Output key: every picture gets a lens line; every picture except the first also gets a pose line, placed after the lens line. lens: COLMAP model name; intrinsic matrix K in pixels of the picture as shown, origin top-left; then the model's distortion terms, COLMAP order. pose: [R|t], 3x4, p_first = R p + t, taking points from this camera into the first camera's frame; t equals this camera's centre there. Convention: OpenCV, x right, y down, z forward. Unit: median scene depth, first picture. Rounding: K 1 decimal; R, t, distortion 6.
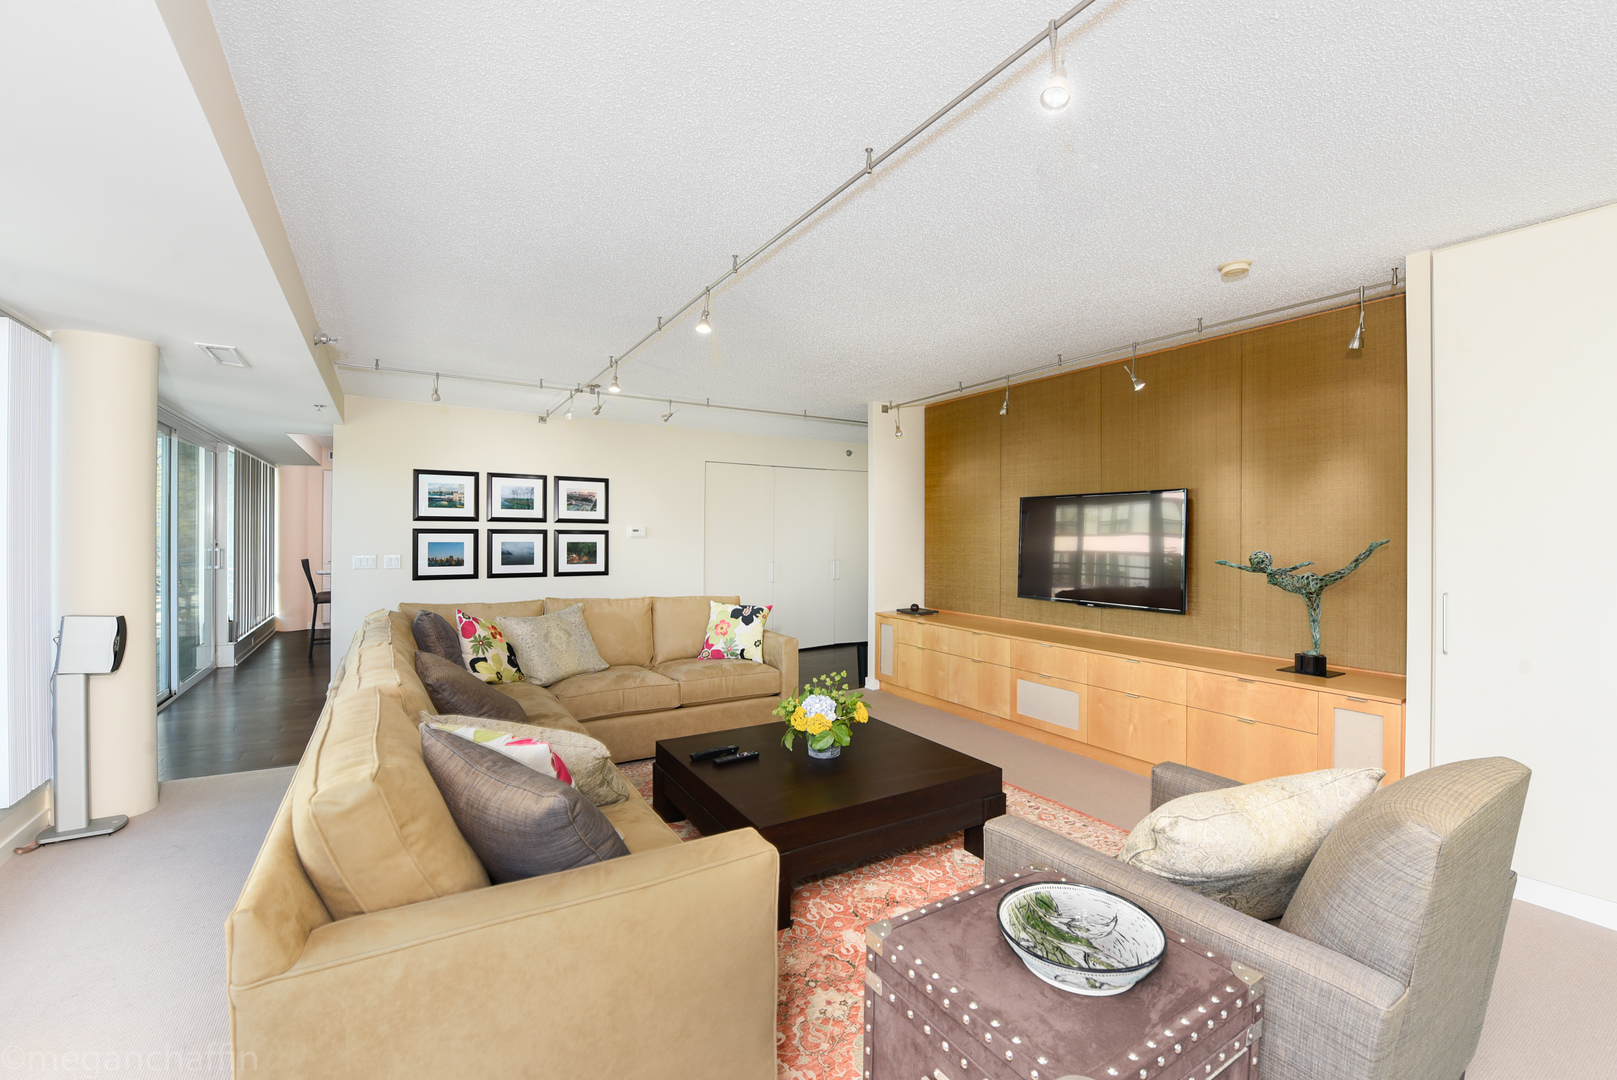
lens RADIAL K [[663.8, 0, 809.7], [0, 663.8, 534.7], [0, 0, 1]] dist [-0.012705, -0.000134]
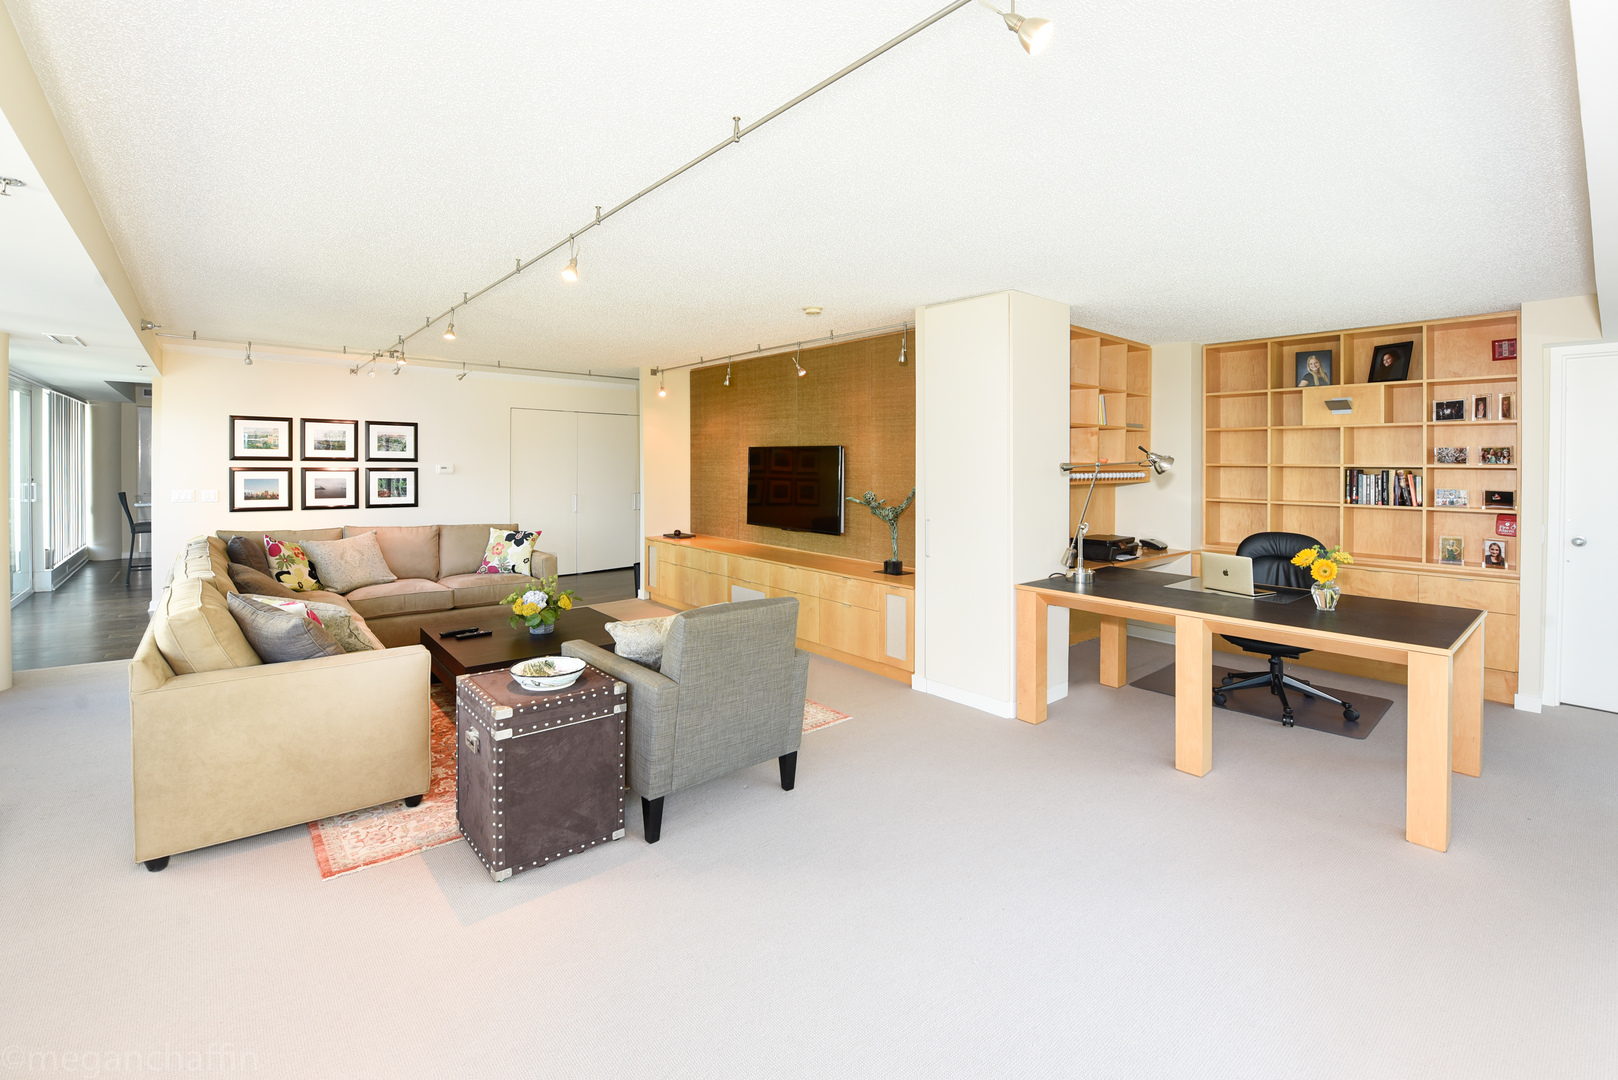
lens RADIAL K [[676.7, 0, 796.2], [0, 676.7, 477.6], [0, 0, 1]] dist [-0.014570, -0.000762]
pose [[0.987983, 0.004991, 0.154480, 0.228884], [-0.008428, 0.999731, 0.021607, -0.028700], [-0.154331, -0.022649, 0.987760, -0.358125]]
